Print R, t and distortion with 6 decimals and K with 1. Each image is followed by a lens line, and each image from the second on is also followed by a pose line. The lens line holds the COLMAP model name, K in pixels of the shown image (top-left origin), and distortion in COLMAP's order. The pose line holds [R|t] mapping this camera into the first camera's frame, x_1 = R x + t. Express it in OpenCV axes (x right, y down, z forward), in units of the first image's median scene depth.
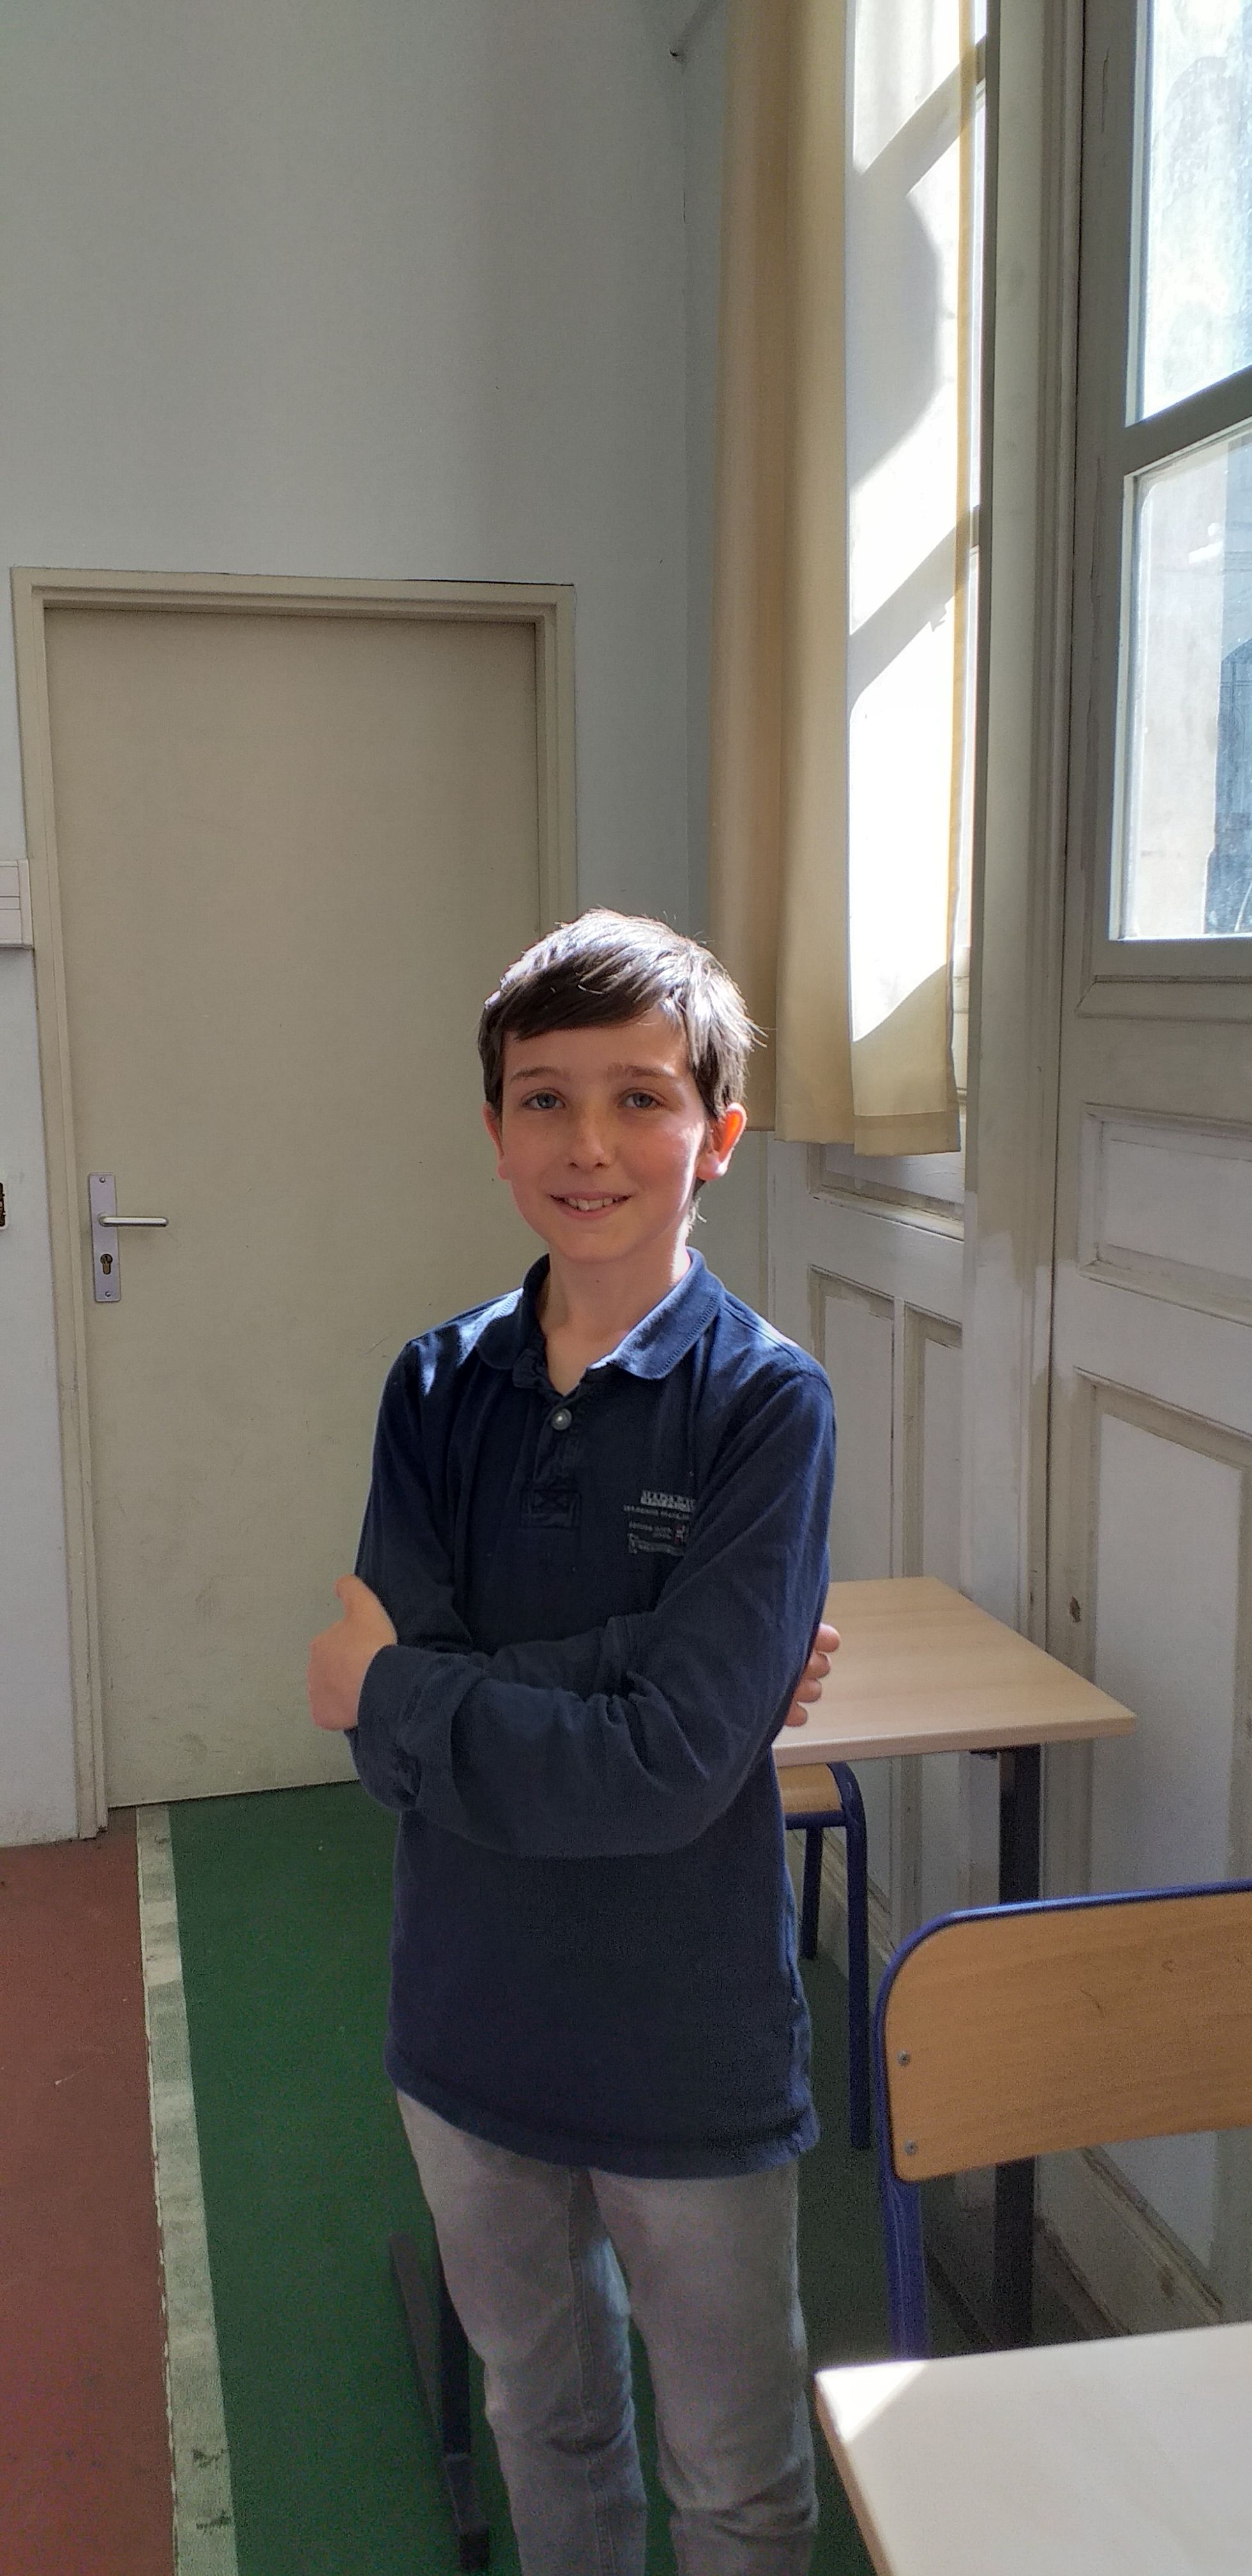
lens RADIAL K [[2041.4, 0, 620.8], [0, 2041.4, 1334.8], [0, 0, 1]] dist [0.073314, -0.147389]
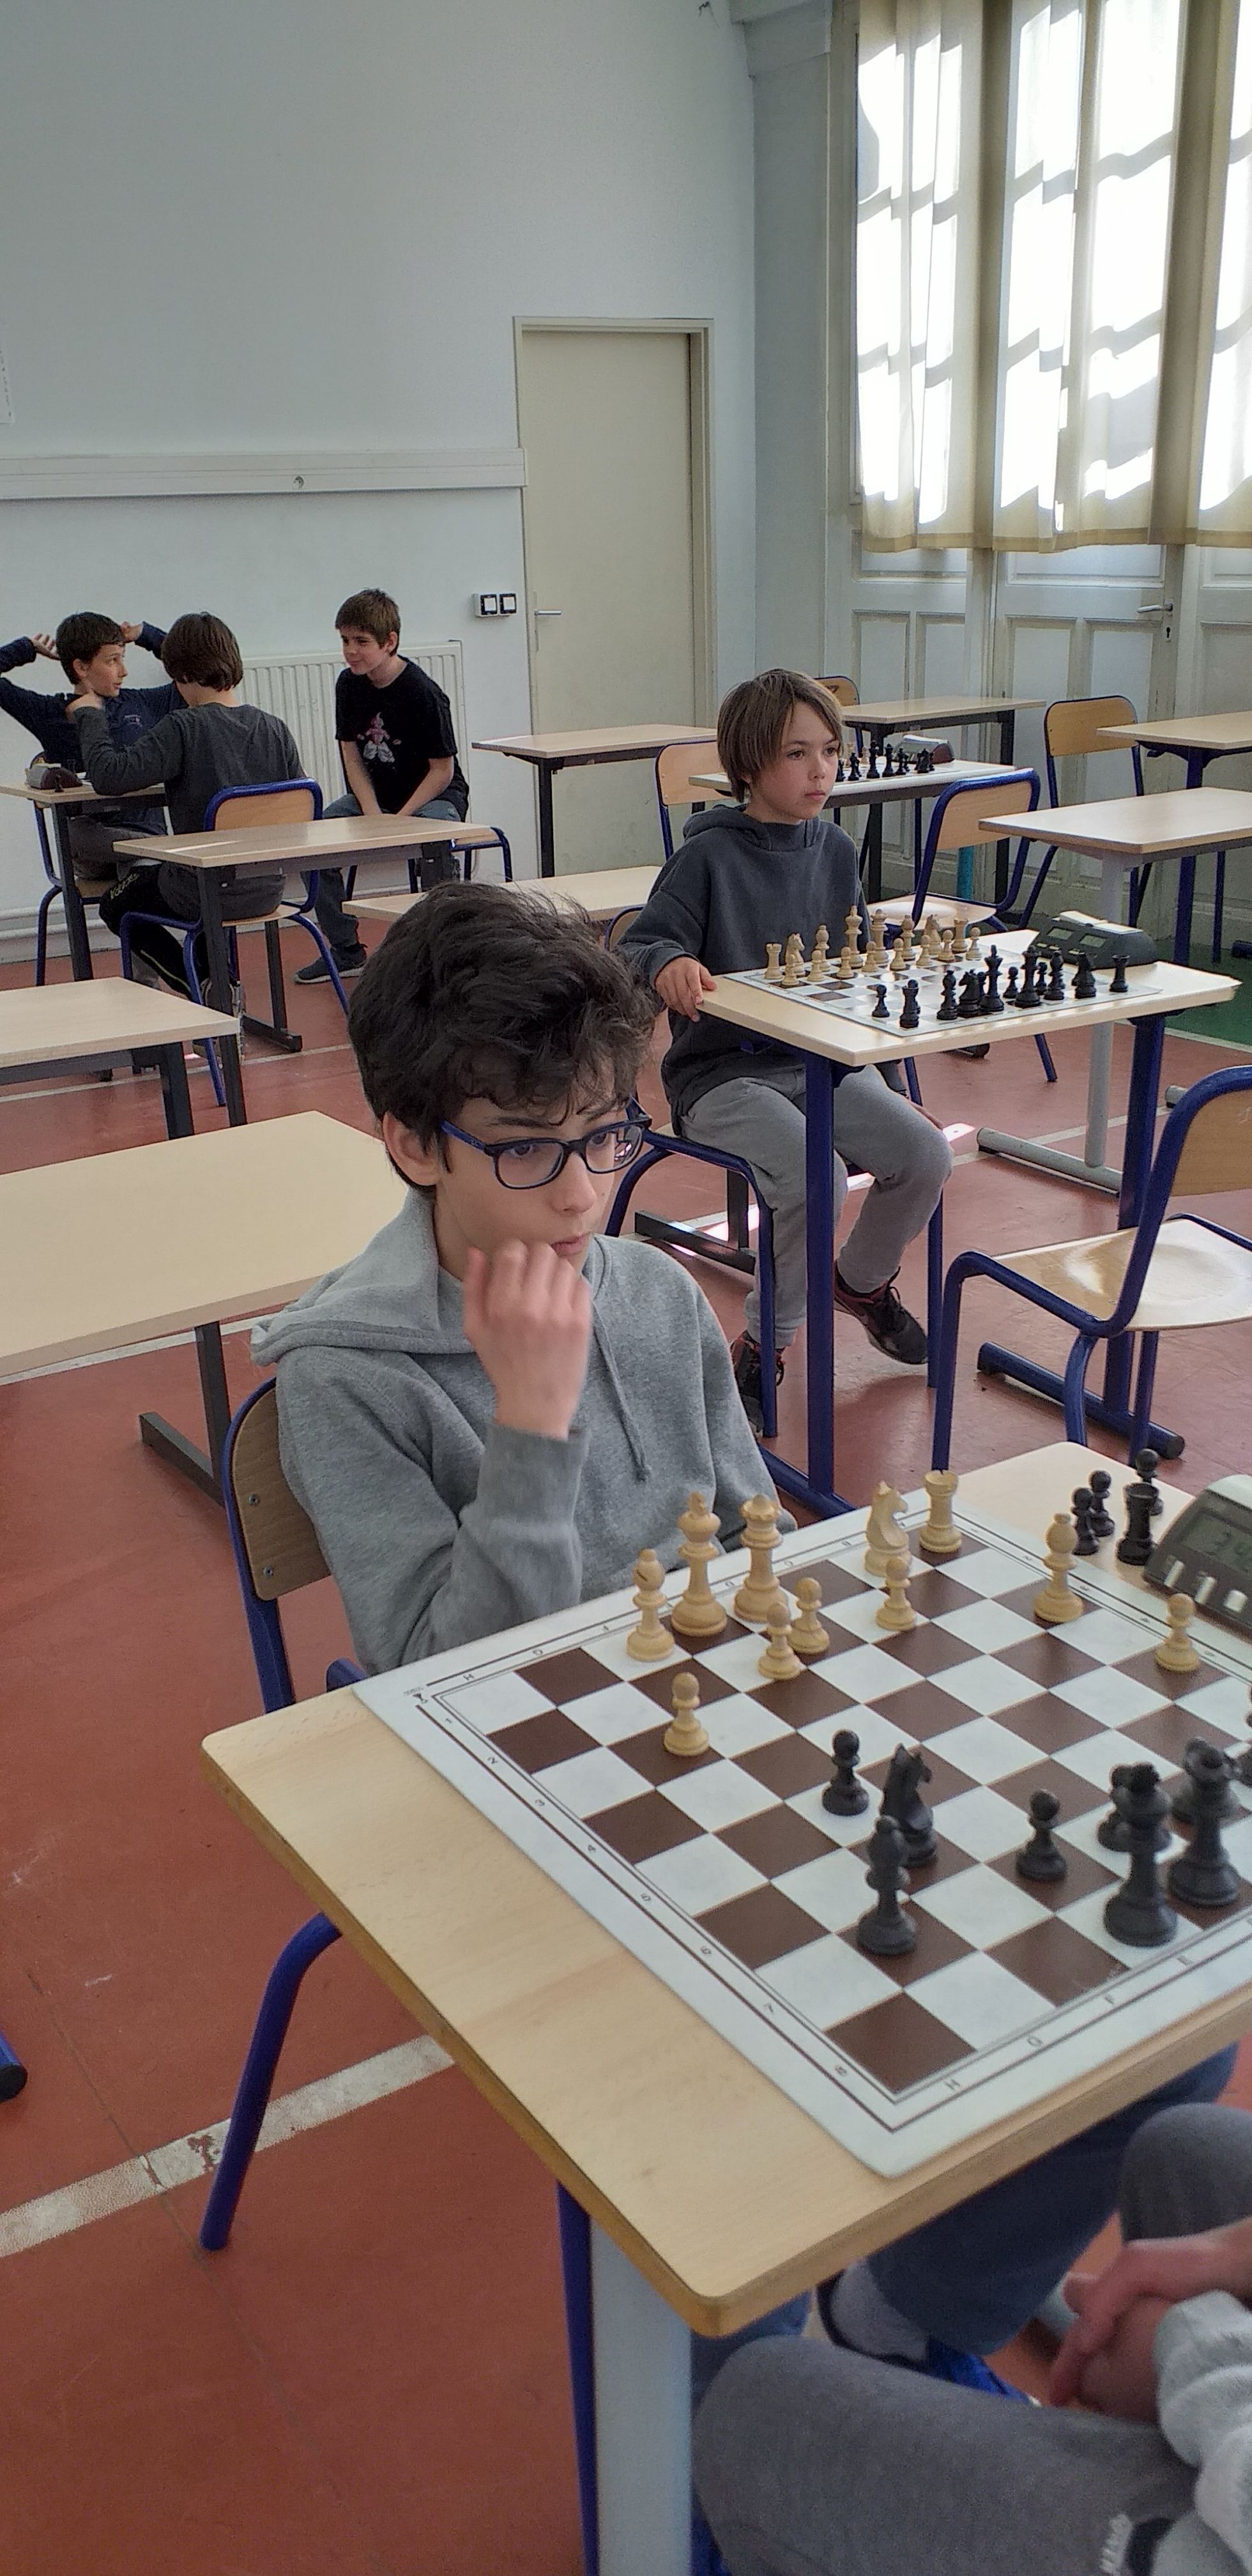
lens RADIAL K [[2041.4, 0, 620.8], [0, 2041.4, 1334.8], [0, 0, 1]] dist [0.073314, -0.147389]
pose [[0.947062, -0.125838, 0.295361, -1.009916], [0.068025, 0.977748, 0.198449, 0.305430], [-0.313761, -0.167852, 0.934548, -1.418152]]
